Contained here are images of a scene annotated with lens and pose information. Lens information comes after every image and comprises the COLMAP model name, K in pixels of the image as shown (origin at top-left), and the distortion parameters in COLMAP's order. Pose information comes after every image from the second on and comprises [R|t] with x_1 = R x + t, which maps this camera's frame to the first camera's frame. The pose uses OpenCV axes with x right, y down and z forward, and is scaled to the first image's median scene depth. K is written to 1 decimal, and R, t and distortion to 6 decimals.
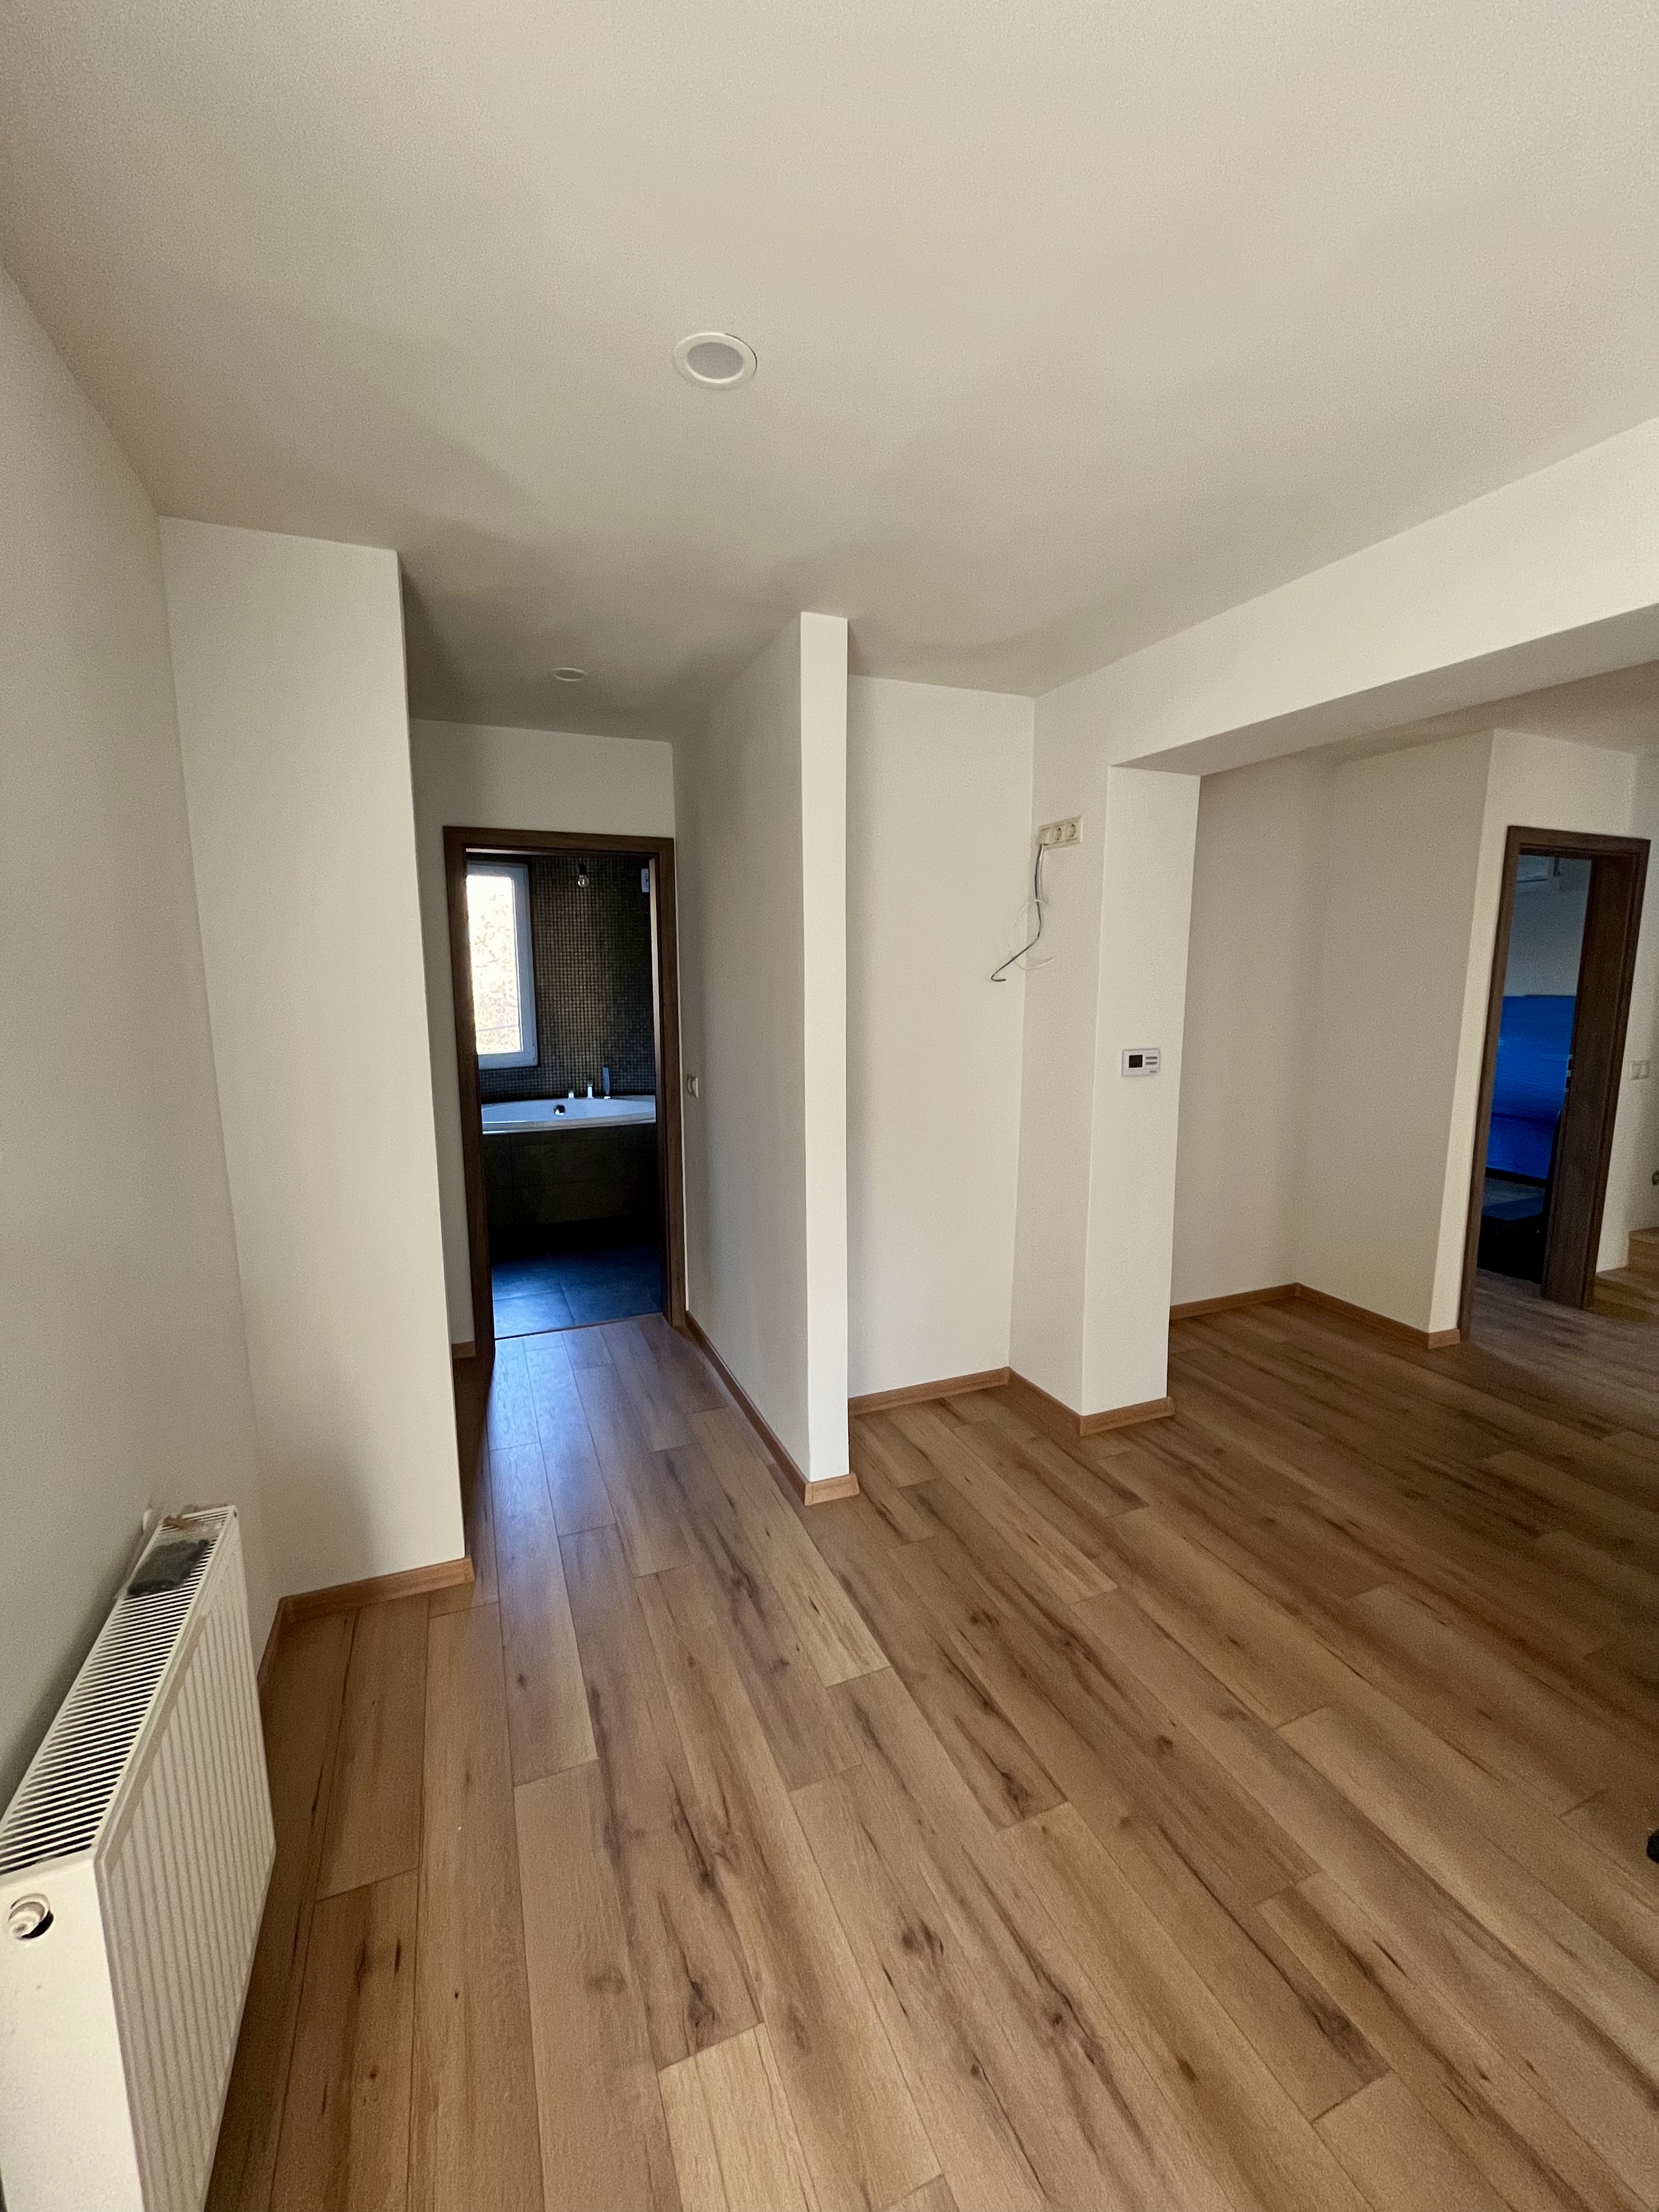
lens RADIAL K [[894.5, 0, 834.9], [0, 894.5, 1101.4], [0, 0, 1]] dist [0.000449, -0.000242]
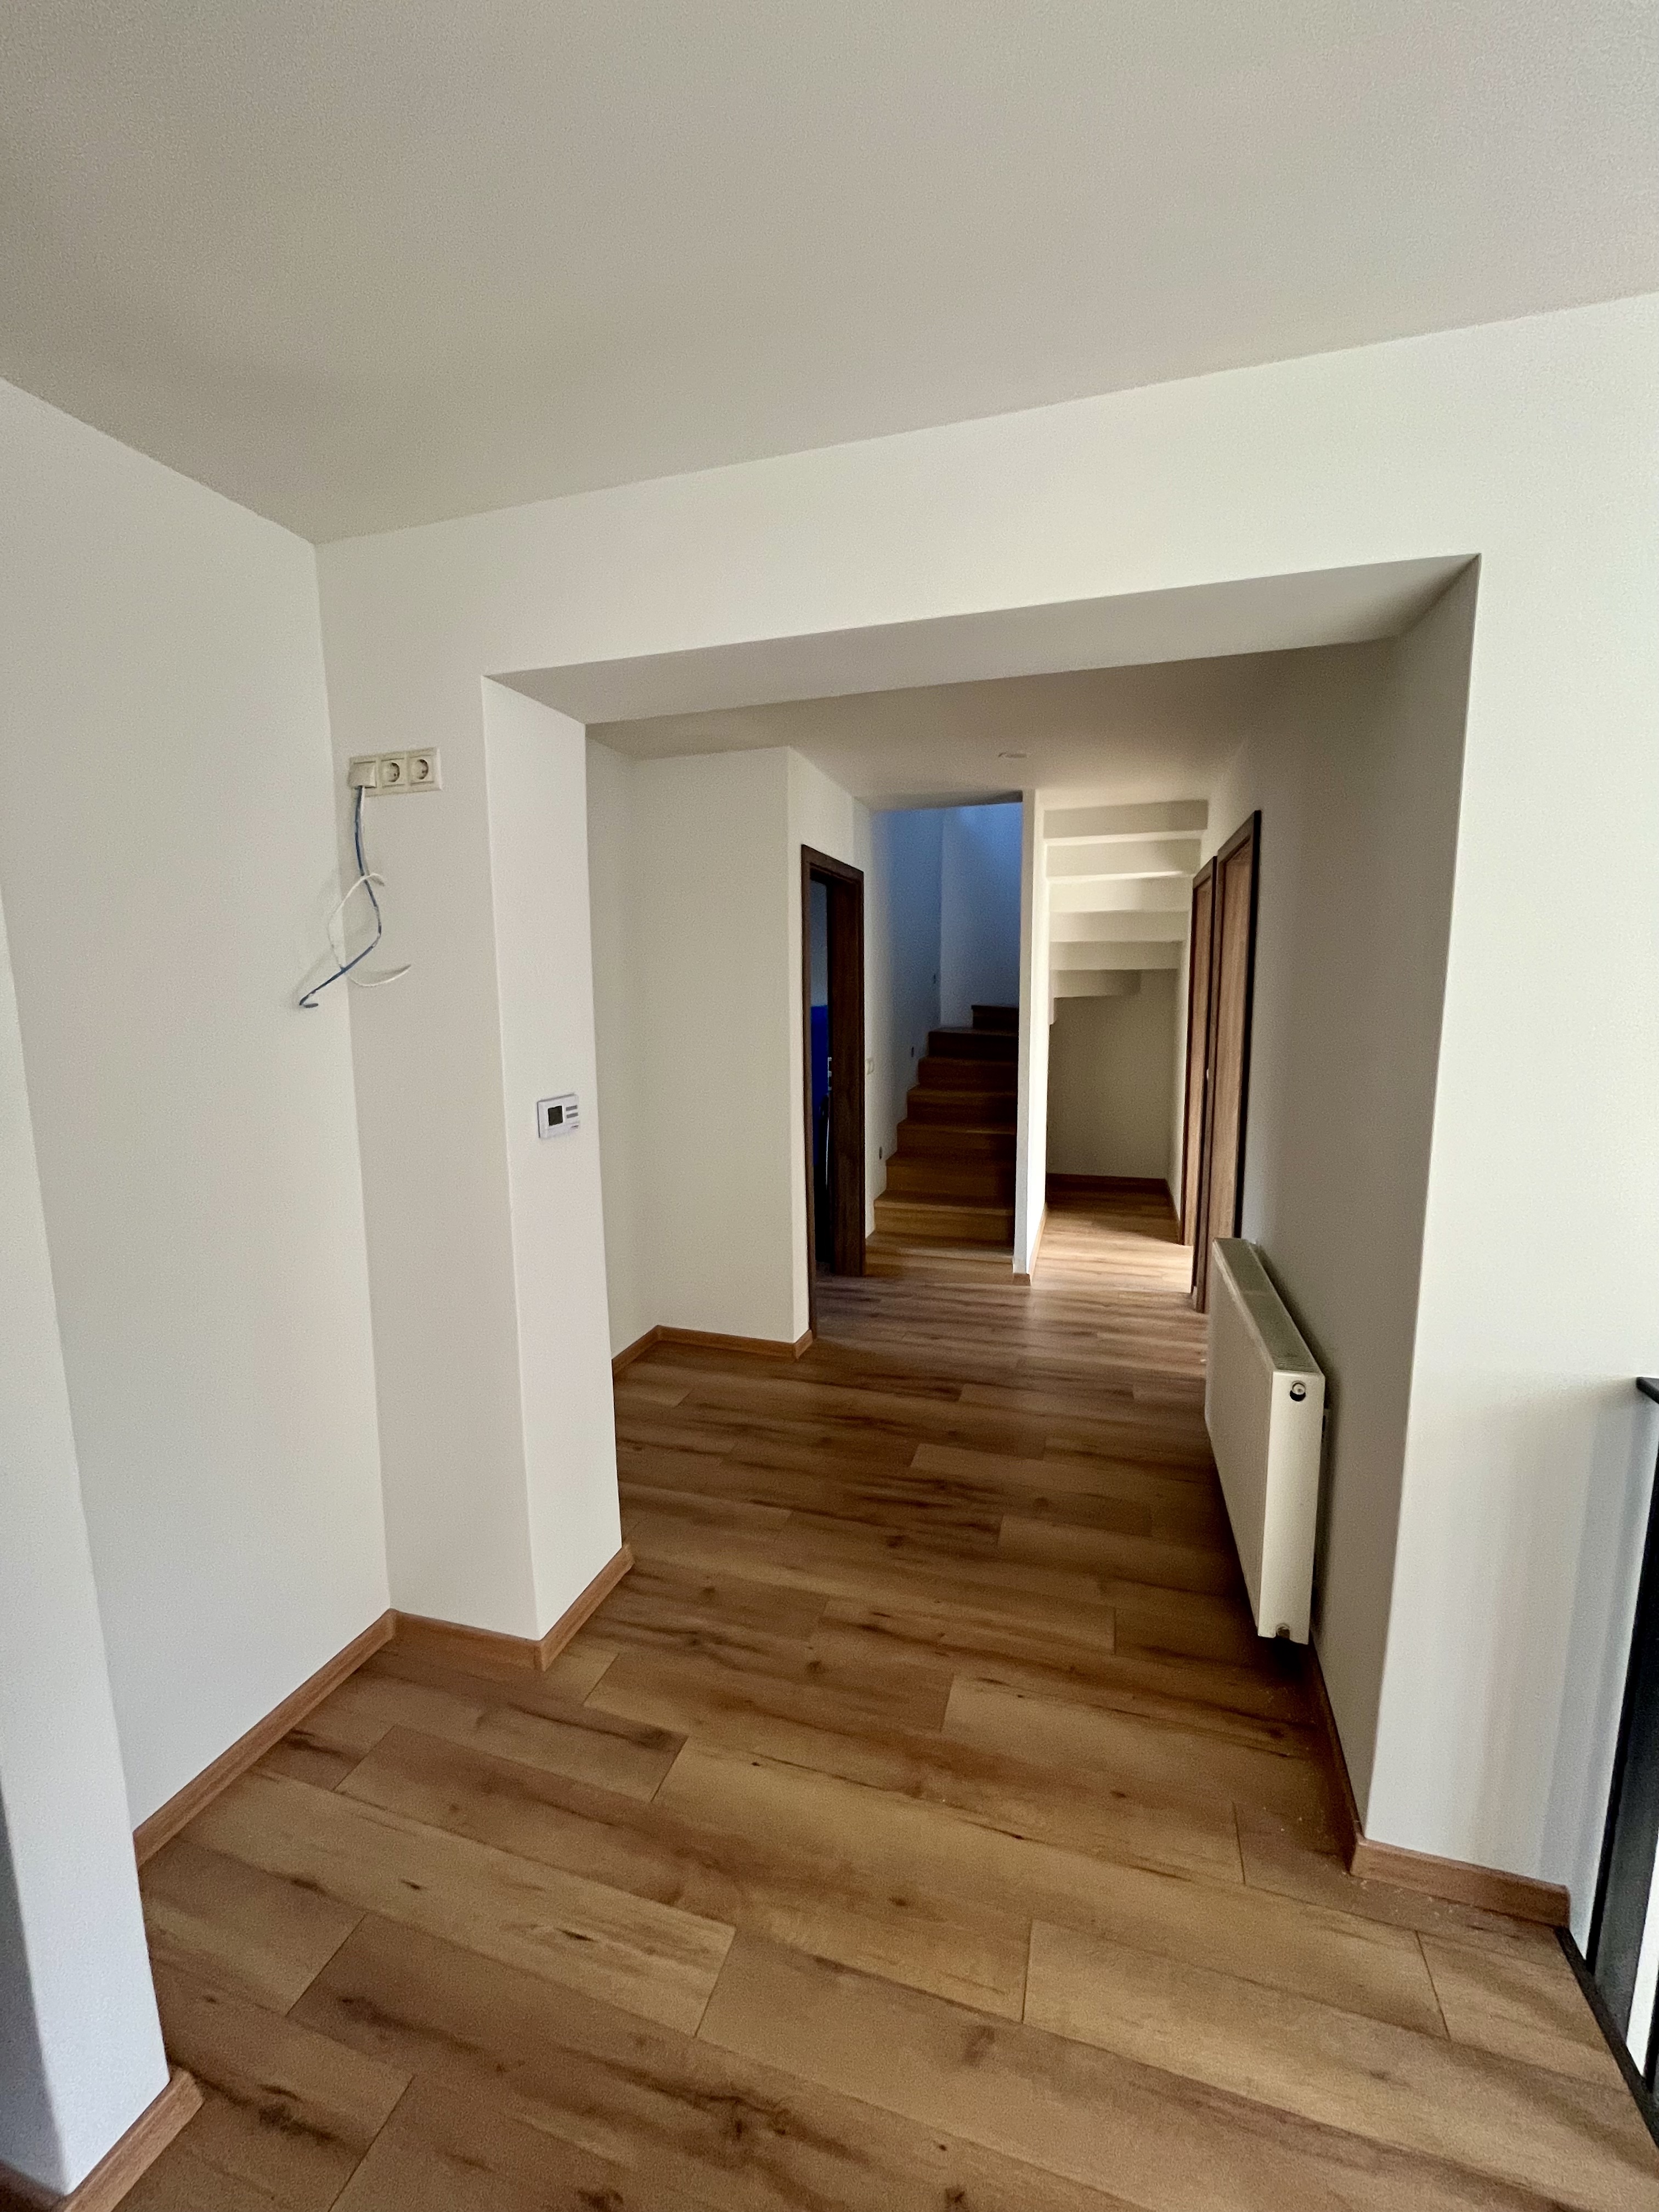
lens RADIAL K [[894.5, 0, 820.0], [0, 894.5, 1100.8], [0, 0, 1]] dist [0.000449, -0.000242]
pose [[0.653633, -0.107832, 0.749090, -0.054449], [0.123938, 0.991686, 0.034610, -0.057653], [-0.746594, 0.070218, 0.661564, 0.399134]]
